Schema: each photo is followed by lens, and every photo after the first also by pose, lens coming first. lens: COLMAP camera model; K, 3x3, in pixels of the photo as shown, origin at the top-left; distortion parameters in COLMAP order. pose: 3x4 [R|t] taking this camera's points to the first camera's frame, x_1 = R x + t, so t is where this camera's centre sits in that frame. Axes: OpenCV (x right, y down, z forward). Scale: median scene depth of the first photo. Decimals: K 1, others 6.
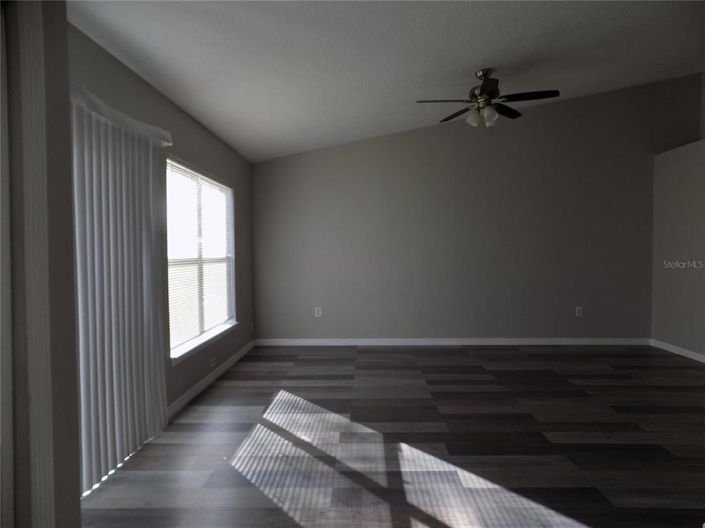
lens RADIAL K [[472.4, 0, 352.5], [0, 472.4, 264.0], [0, 0, 1]] dist [-0.002794, 0.000143]
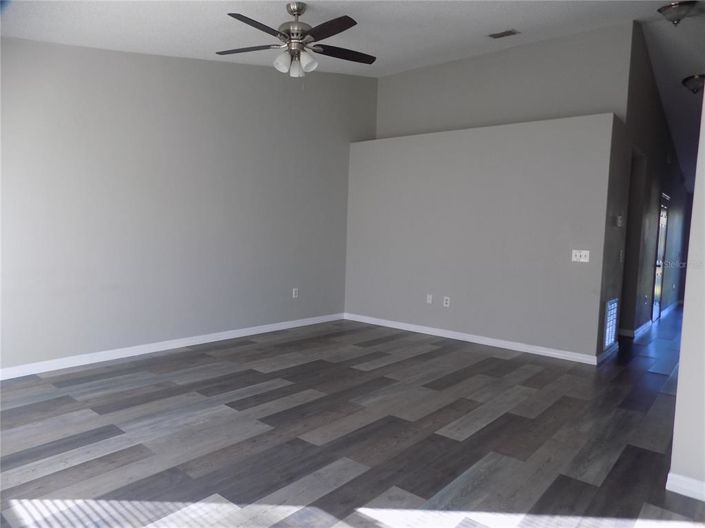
lens RADIAL K [[487.5, 0, 351.9], [0, 487.5, 258.5], [0, 0, 1]] dist [-0.026346, 0.052281]
pose [[0.634548, -0.019980, 0.772625, -0.318554], [-0.011339, 0.999318, 0.035154, -0.009556], [-0.772800, -0.031068, 0.633888, 0.403718]]
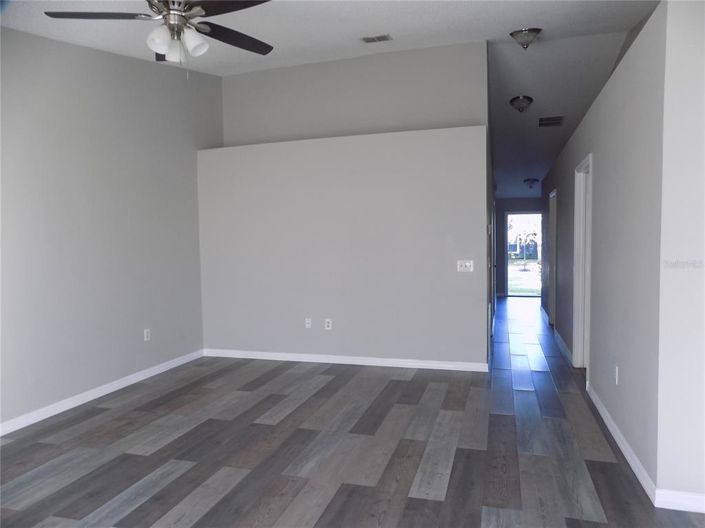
lens RADIAL K [[488.1, 0, 352.5], [0, 488.1, 264.0], [0, 0, 1]] dist [-0.050882, 0.089701]
pose [[0.284328, -0.050419, 0.957400, -0.274880], [0.050224, 0.998028, 0.037643, -0.043089], [-0.957410, 0.037382, 0.286300, 0.636740]]
